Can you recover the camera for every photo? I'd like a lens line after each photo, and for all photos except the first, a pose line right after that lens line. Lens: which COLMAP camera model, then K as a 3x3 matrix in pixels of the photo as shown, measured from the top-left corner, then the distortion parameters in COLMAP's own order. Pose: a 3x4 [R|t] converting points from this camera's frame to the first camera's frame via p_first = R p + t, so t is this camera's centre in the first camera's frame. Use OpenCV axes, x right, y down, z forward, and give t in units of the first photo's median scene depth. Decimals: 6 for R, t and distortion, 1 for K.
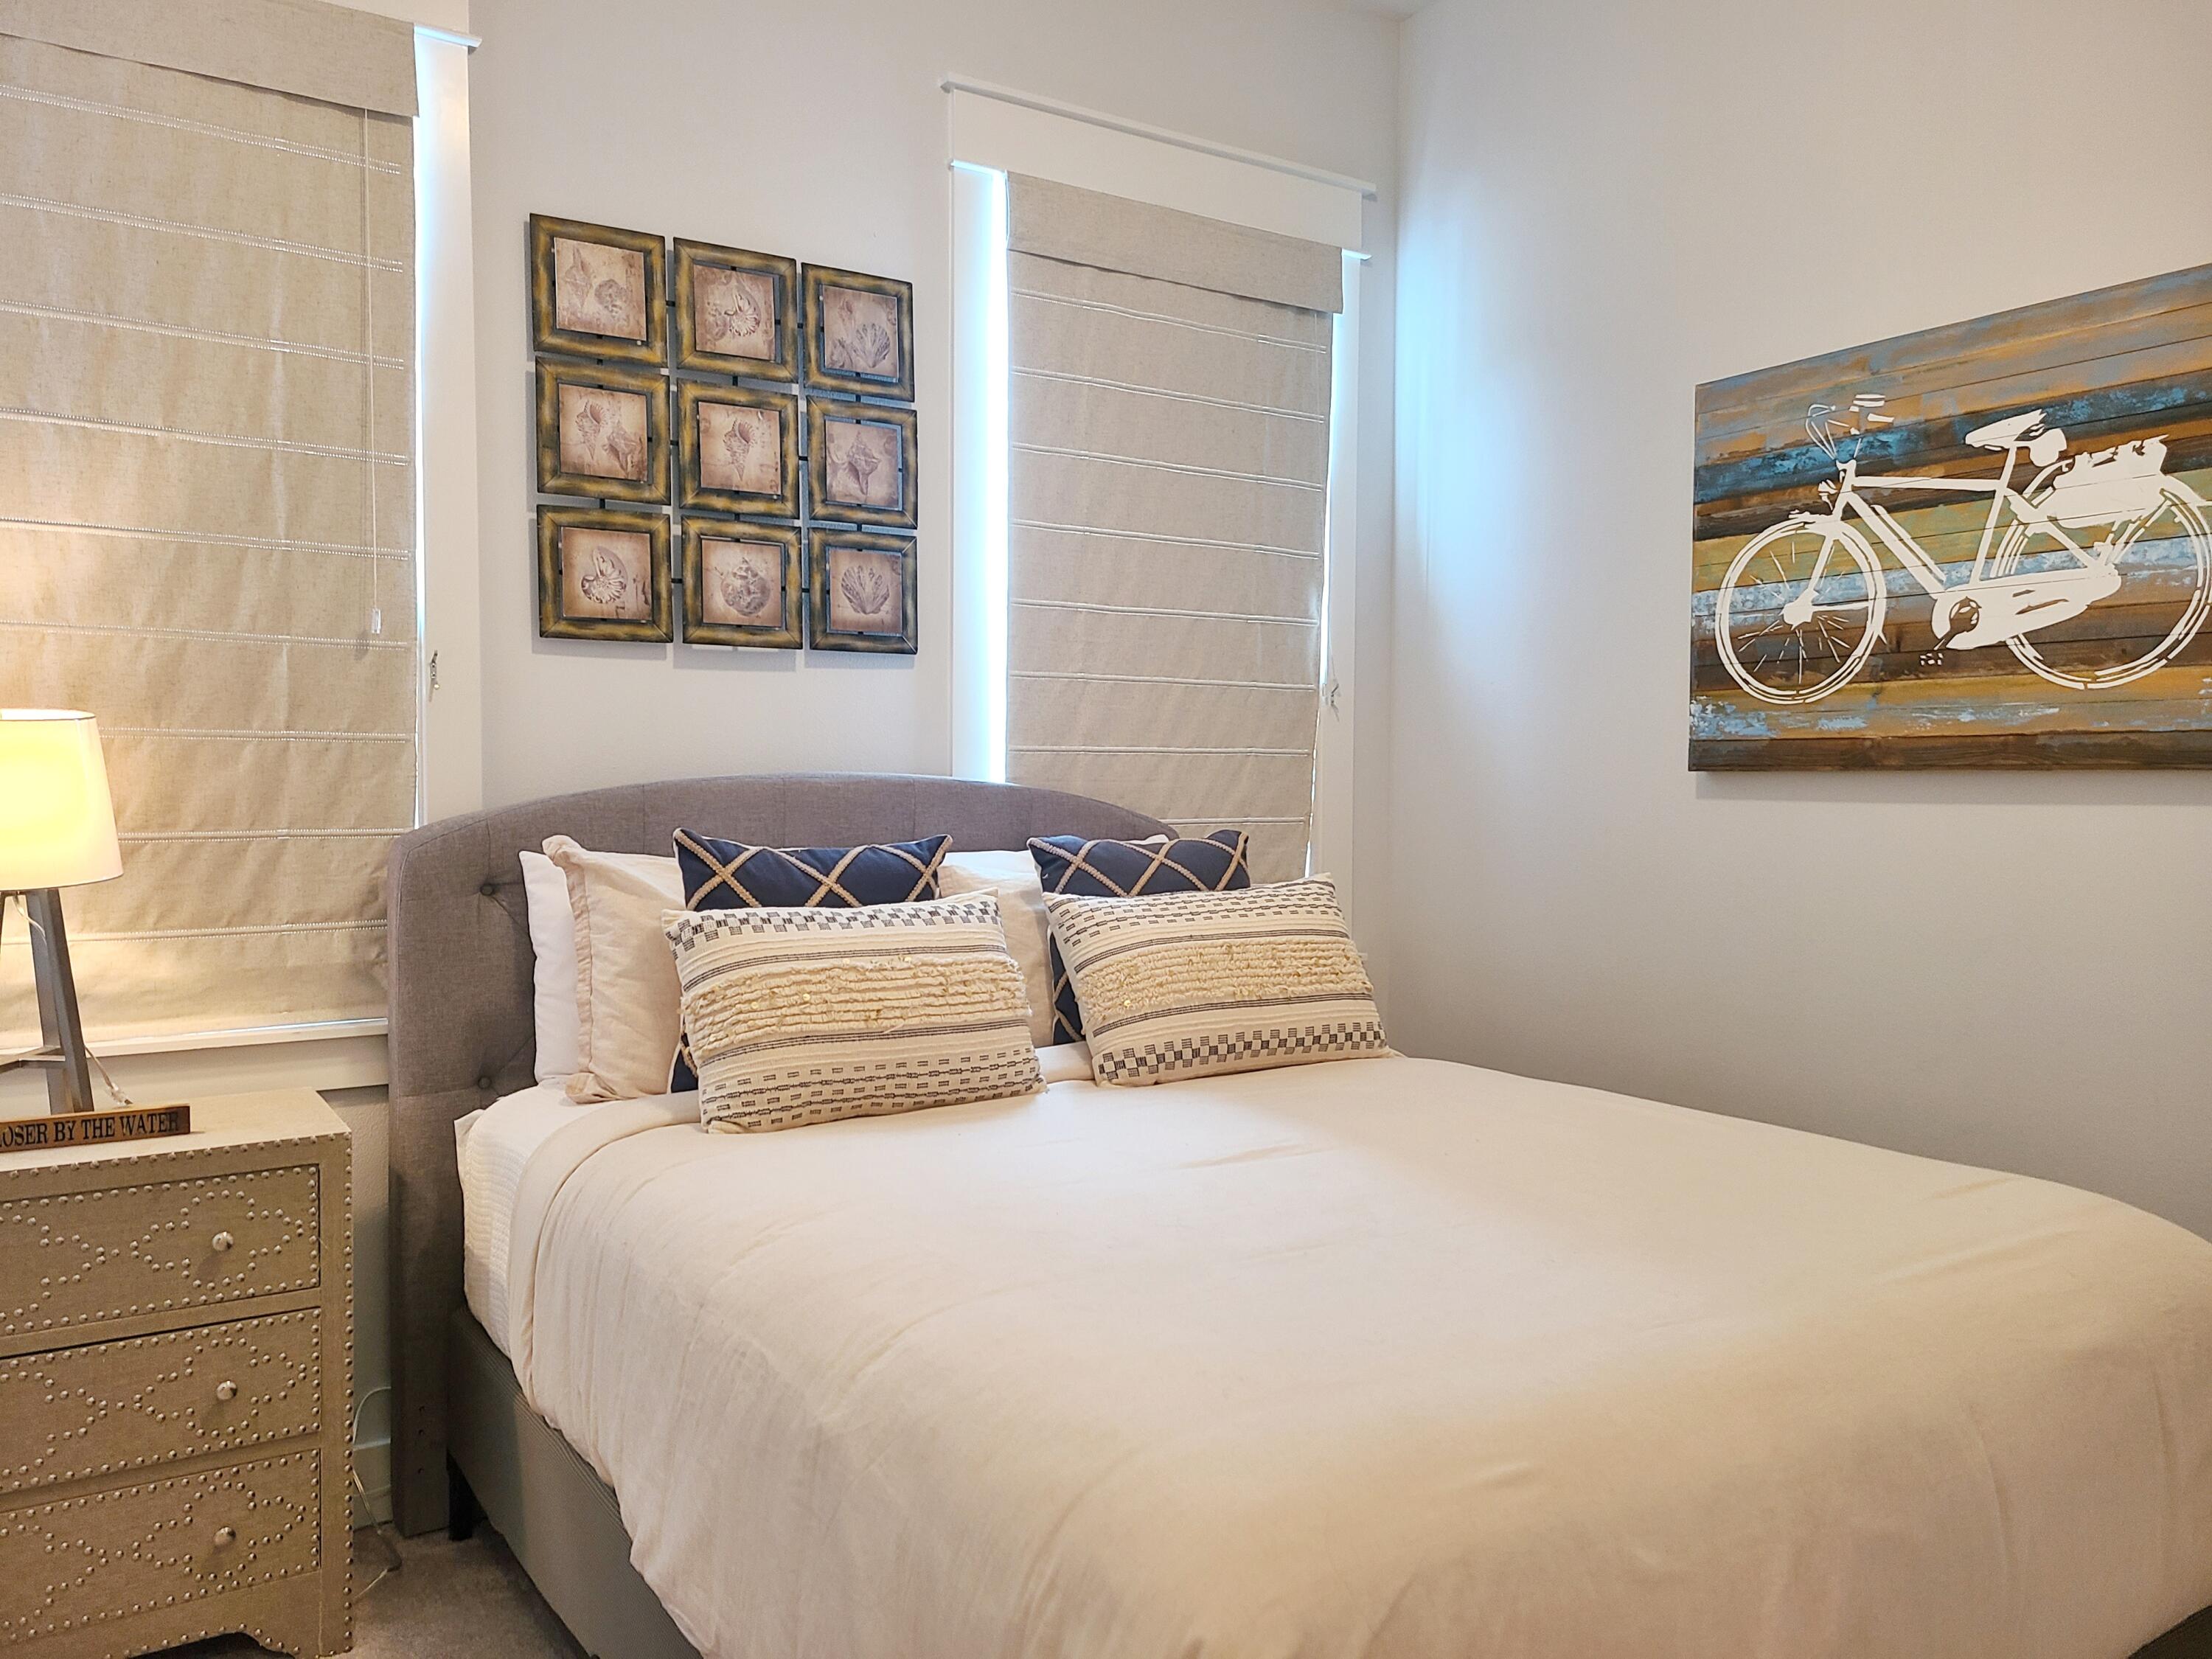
lens RADIAL K [[1641.9, 0, 1102.6], [0, 1641.9, 829.3], [0, 0, 1]] dist [0.059200, -0.030039]
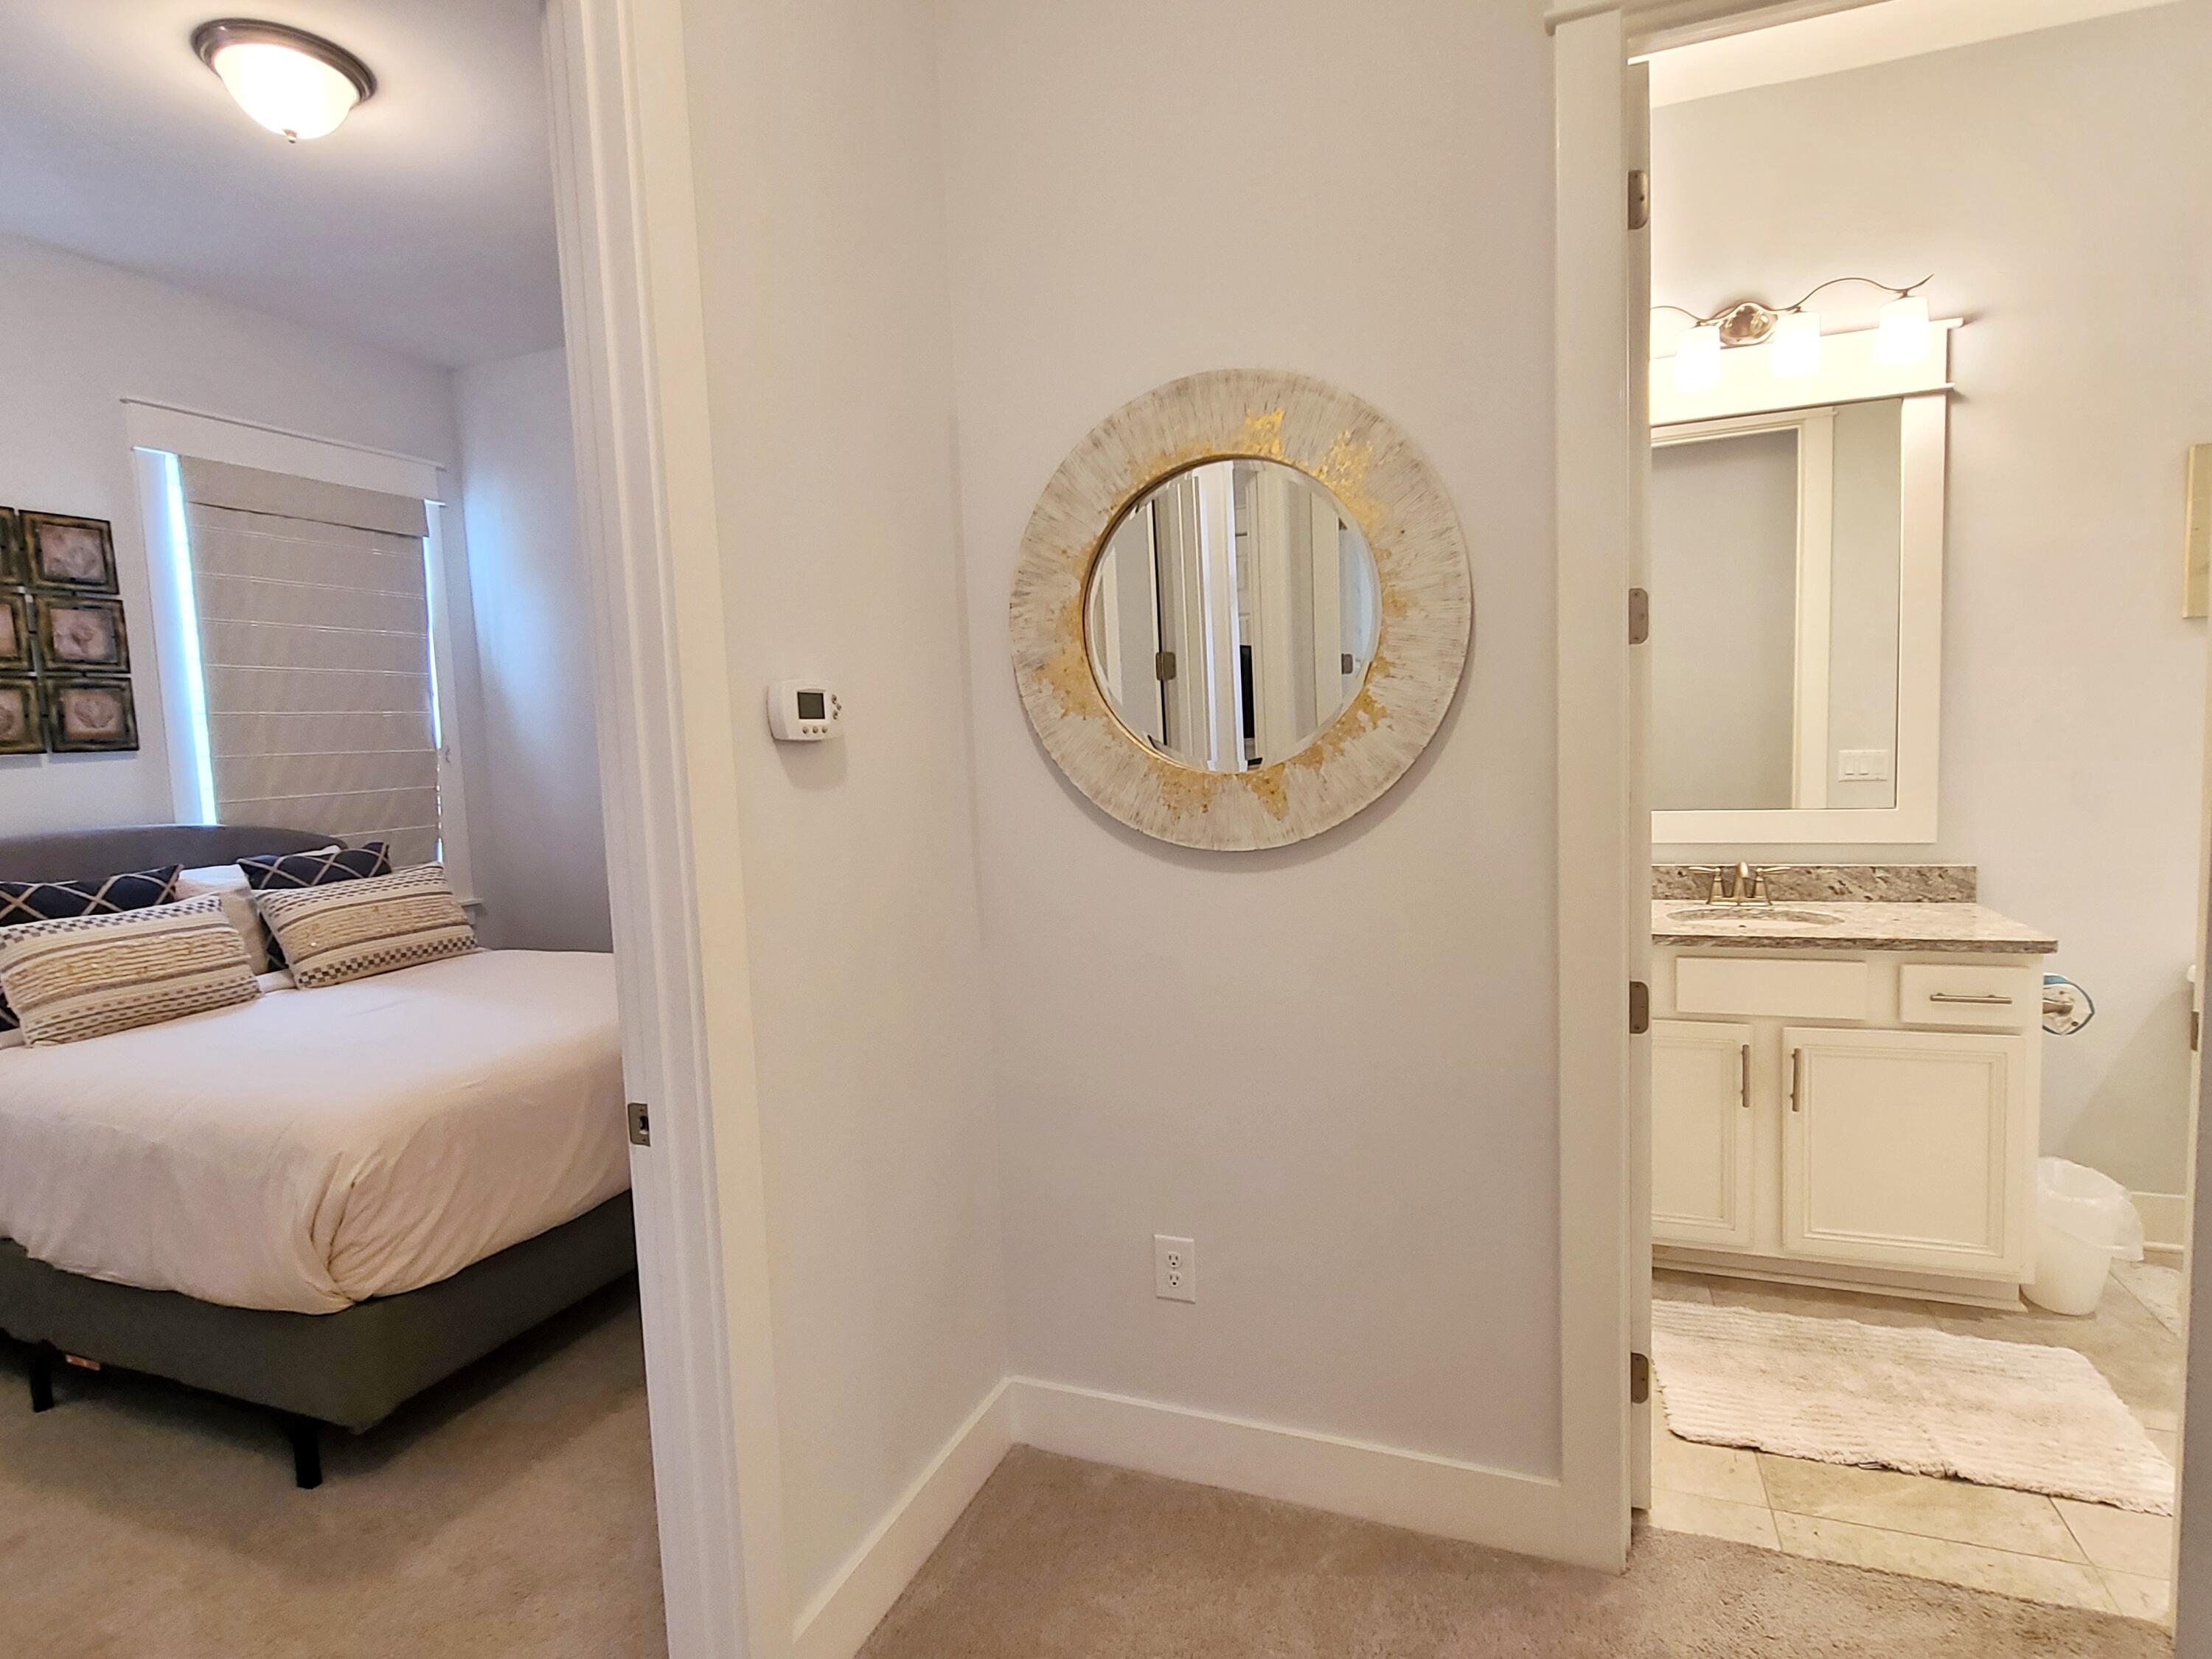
lens RADIAL K [[1125.7, 0, 1102.8], [0, 1125.7, 832.8], [0, 0, 1]] dist [-0.000902, -0.001116]
pose [[0.816817, -0.087336, 0.570248, 0.025294], [0.060768, 0.996001, 0.065497, -0.042317], [-0.573688, -0.018846, 0.818857, -0.477486]]
